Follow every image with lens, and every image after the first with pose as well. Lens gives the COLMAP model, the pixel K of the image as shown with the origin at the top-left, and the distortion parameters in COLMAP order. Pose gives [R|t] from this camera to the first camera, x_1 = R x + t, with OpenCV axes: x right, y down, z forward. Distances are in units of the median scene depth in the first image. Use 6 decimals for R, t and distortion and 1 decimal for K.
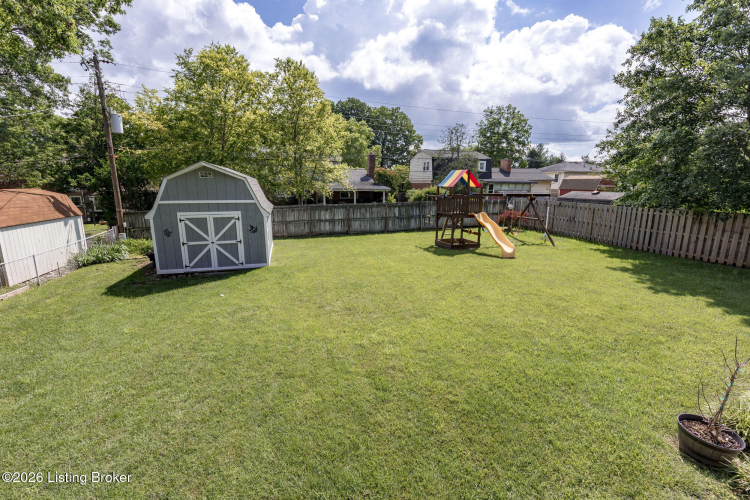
lens RADIAL K [[346.8, 0, 373.1], [0, 346.8, 247.2], [0, 0, 1]] dist [0.001286, -0.000187]
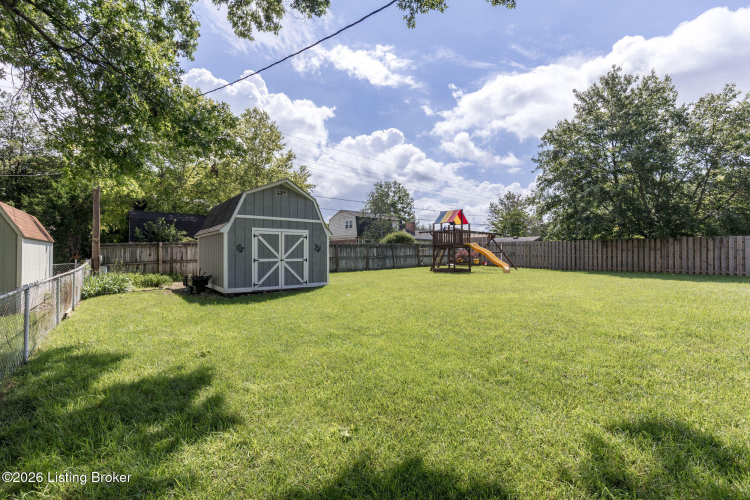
lens RADIAL K [[346.8, 0, 373.1], [0, 346.8, 247.2], [0, 0, 1]] dist [0.001286, -0.000187]
pose [[0.926735, 0.009609, 0.375592, -0.587010], [0.067274, 0.979273, -0.191045, 0.155189], [-0.369643, 0.202316, 0.906880, 0.003517]]
